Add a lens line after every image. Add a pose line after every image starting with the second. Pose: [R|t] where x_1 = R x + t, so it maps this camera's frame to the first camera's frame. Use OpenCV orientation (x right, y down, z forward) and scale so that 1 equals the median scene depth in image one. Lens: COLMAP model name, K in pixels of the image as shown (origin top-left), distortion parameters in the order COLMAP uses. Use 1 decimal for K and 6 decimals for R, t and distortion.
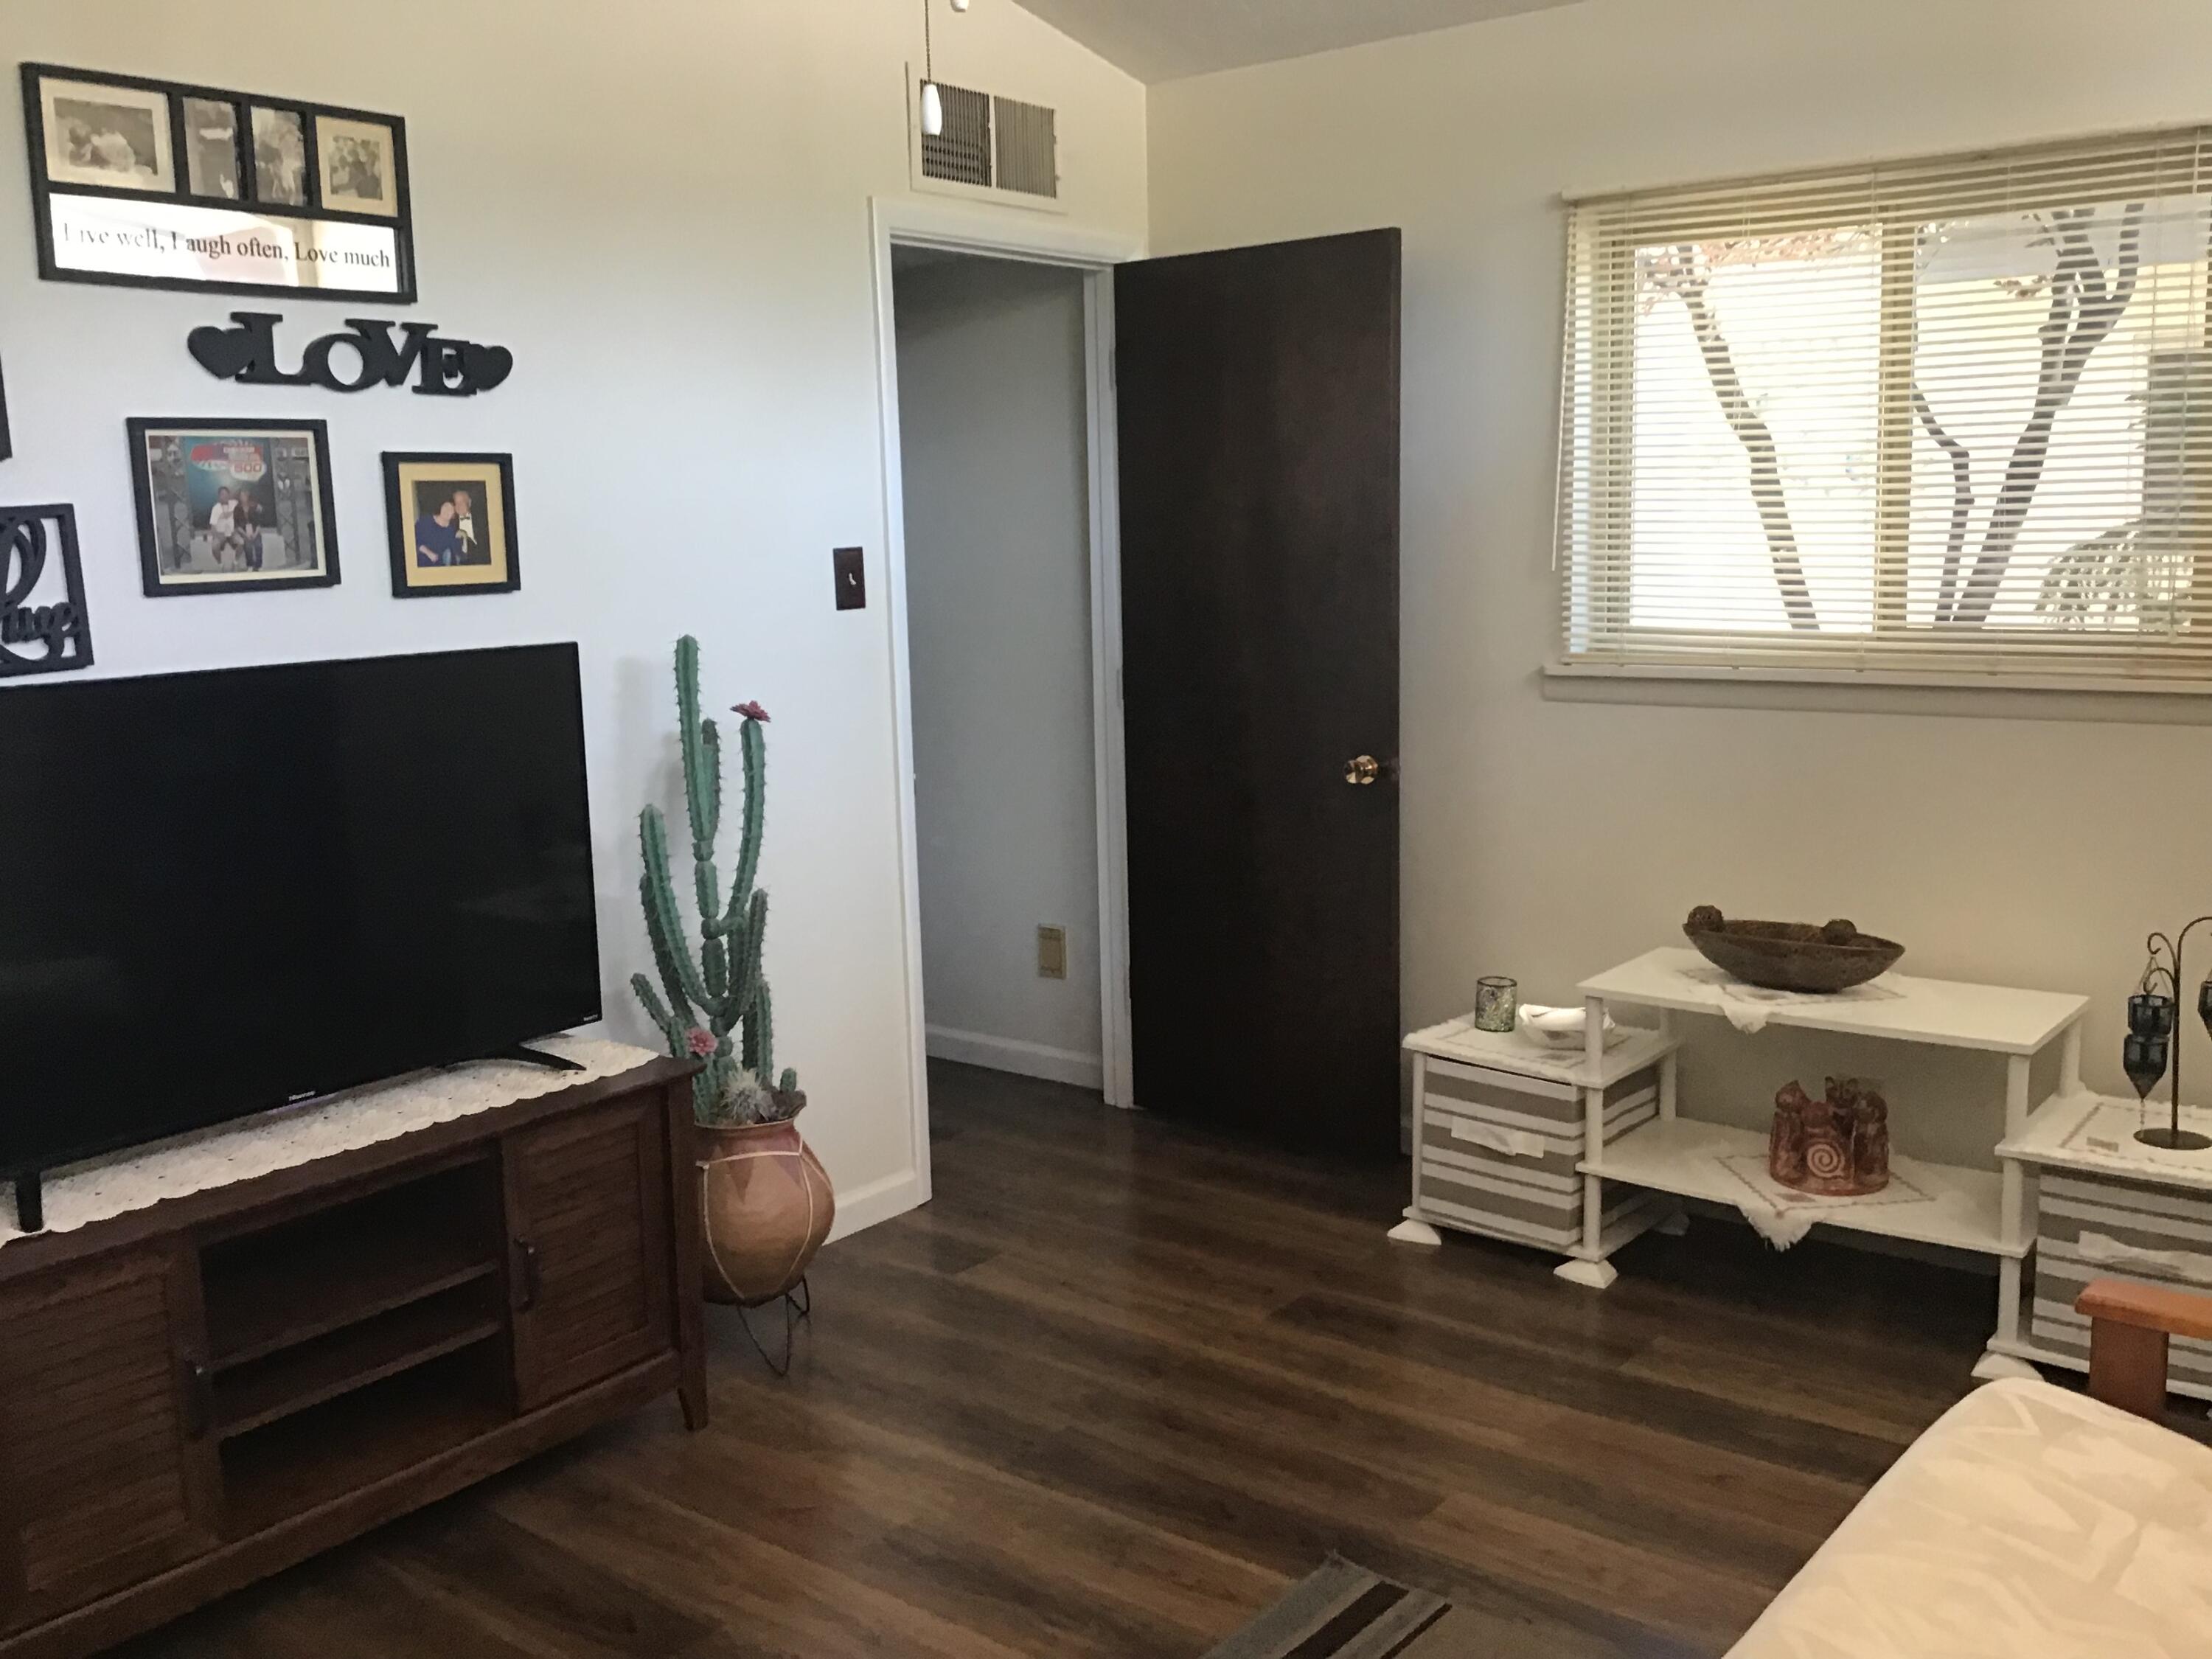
lens RADIAL K [[1981.2, 0, 1103.6], [0, 1981.2, 830.7], [0, 0, 1]] dist [0.061853, -0.099473]
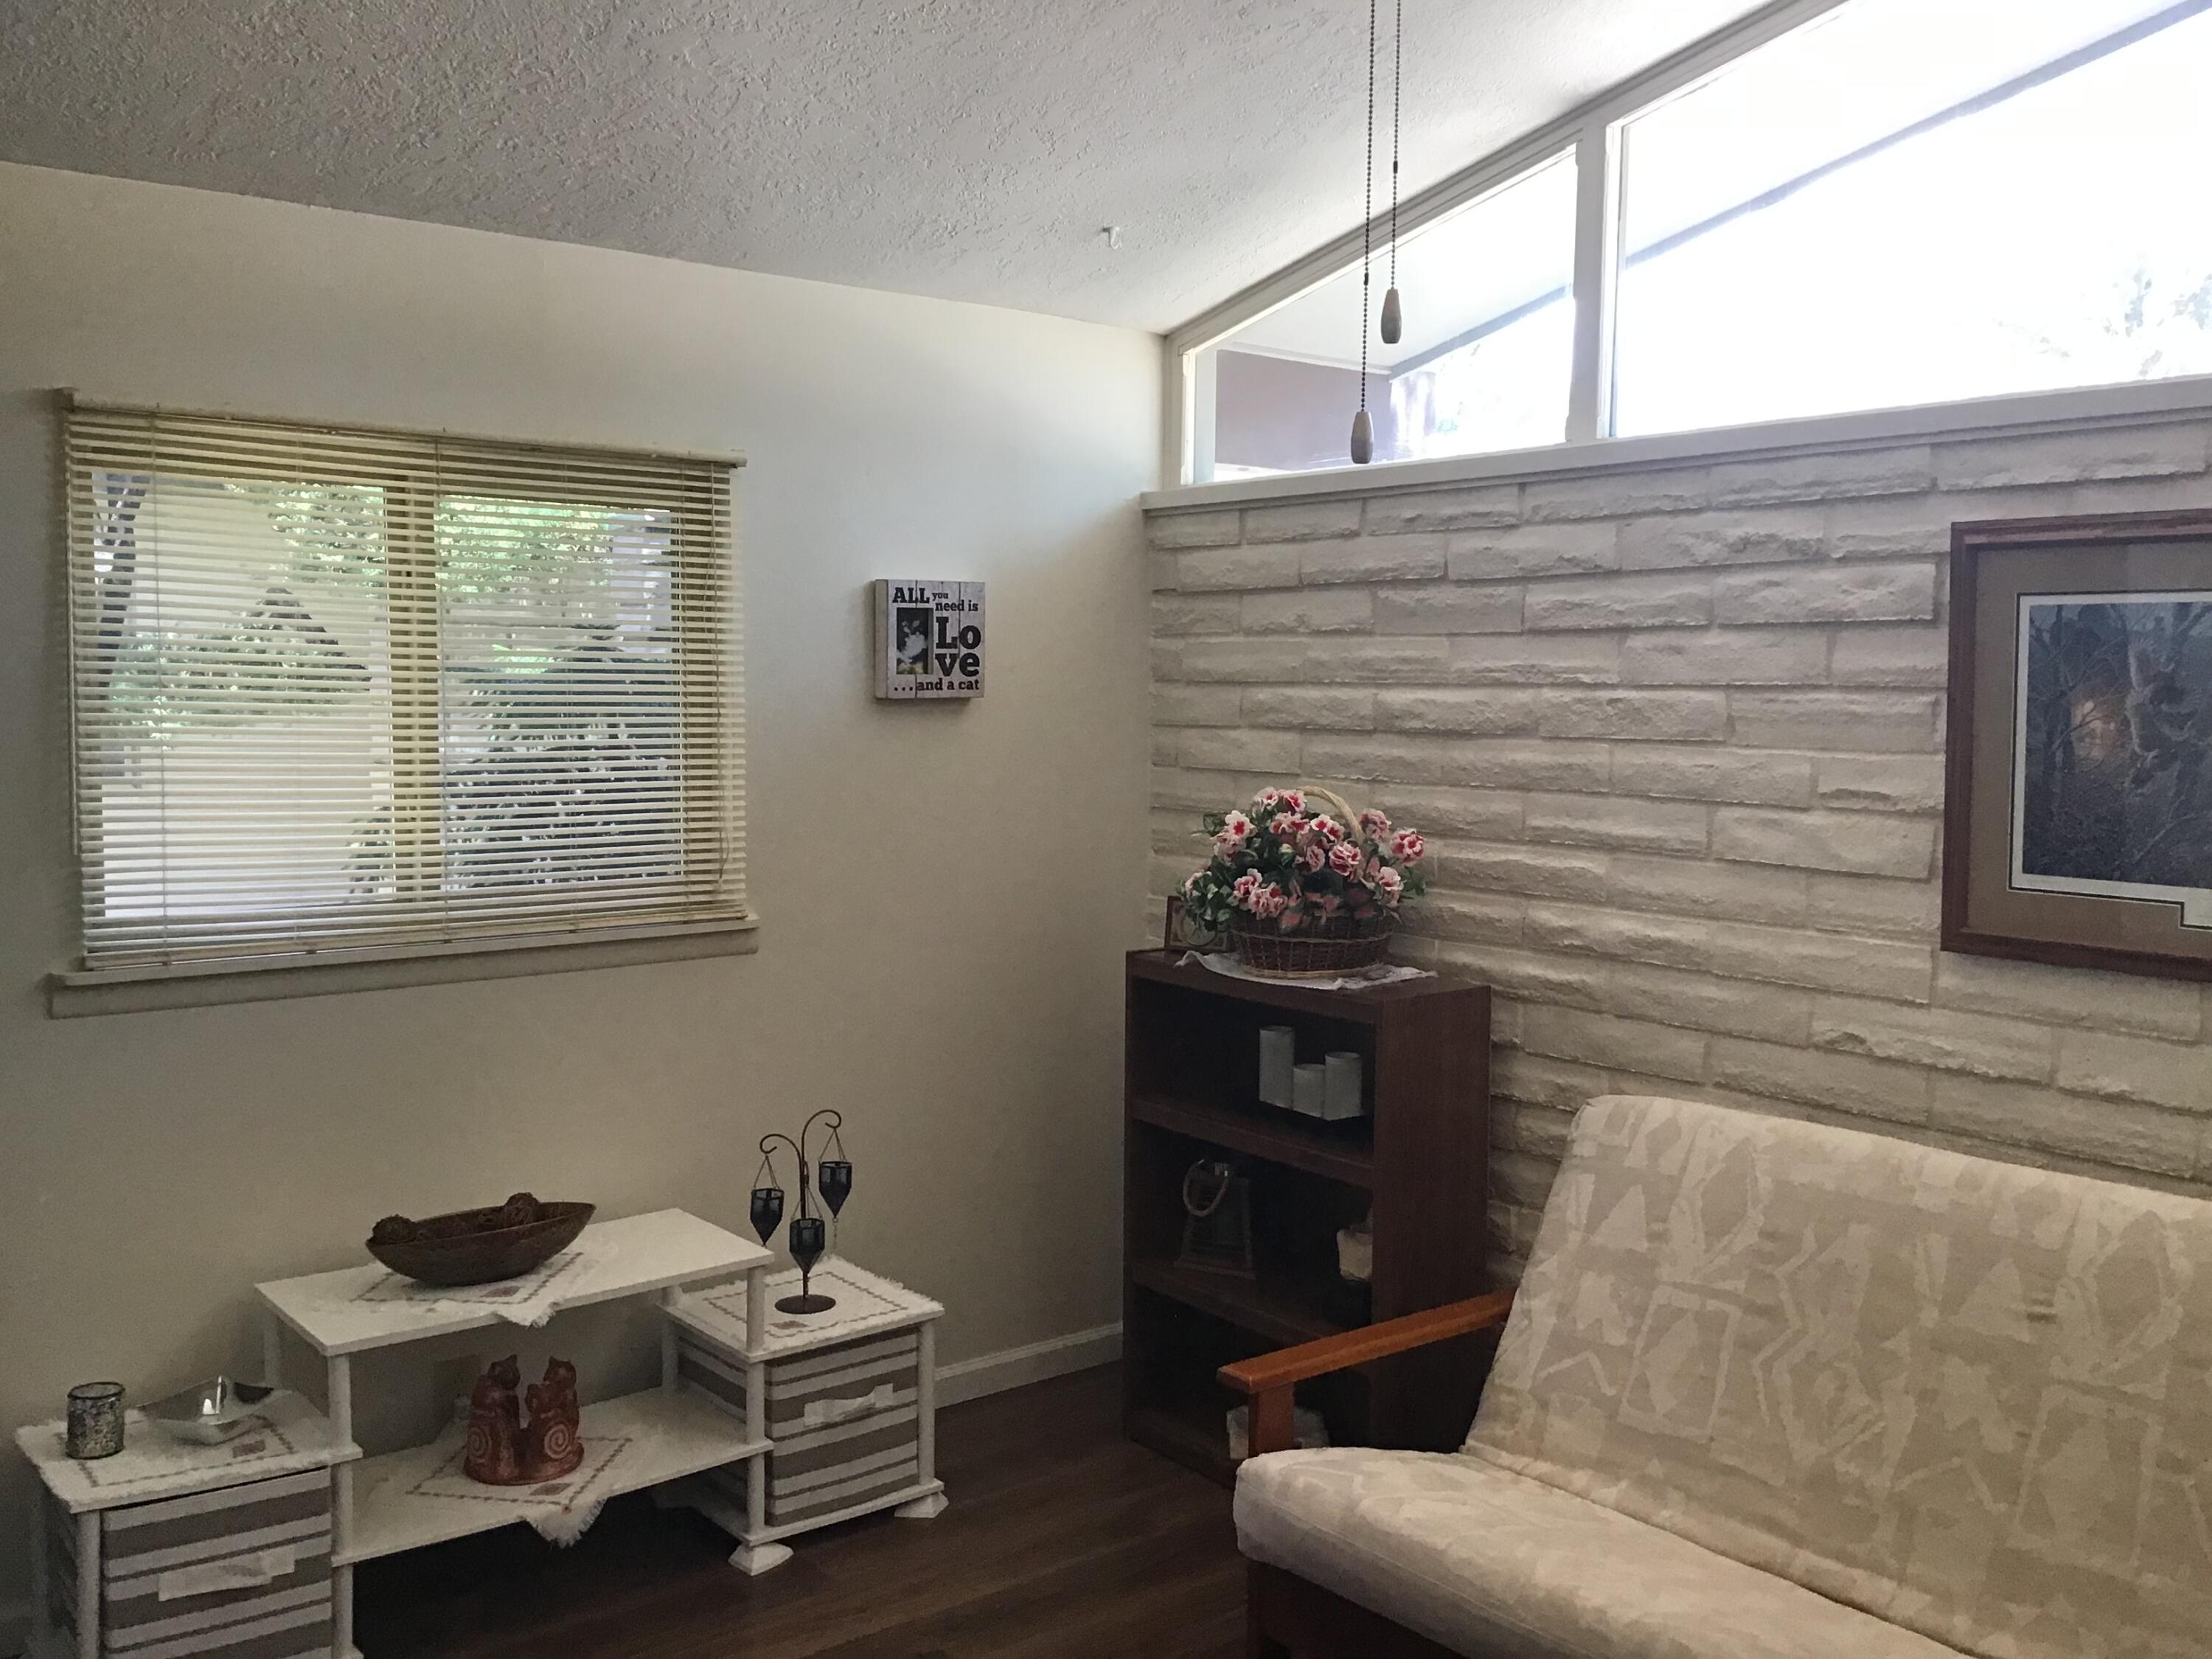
lens RADIAL K [[1981.2, 0, 1088.4], [0, 1981.2, 834.6], [0, 0, 1]] dist [0.061853, -0.099473]
pose [[0.222057, -0.037943, 0.974295, -0.497802], [0.145190, 0.989389, 0.005439, -0.091195], [-0.964163, 0.140250, 0.225210, 0.470654]]
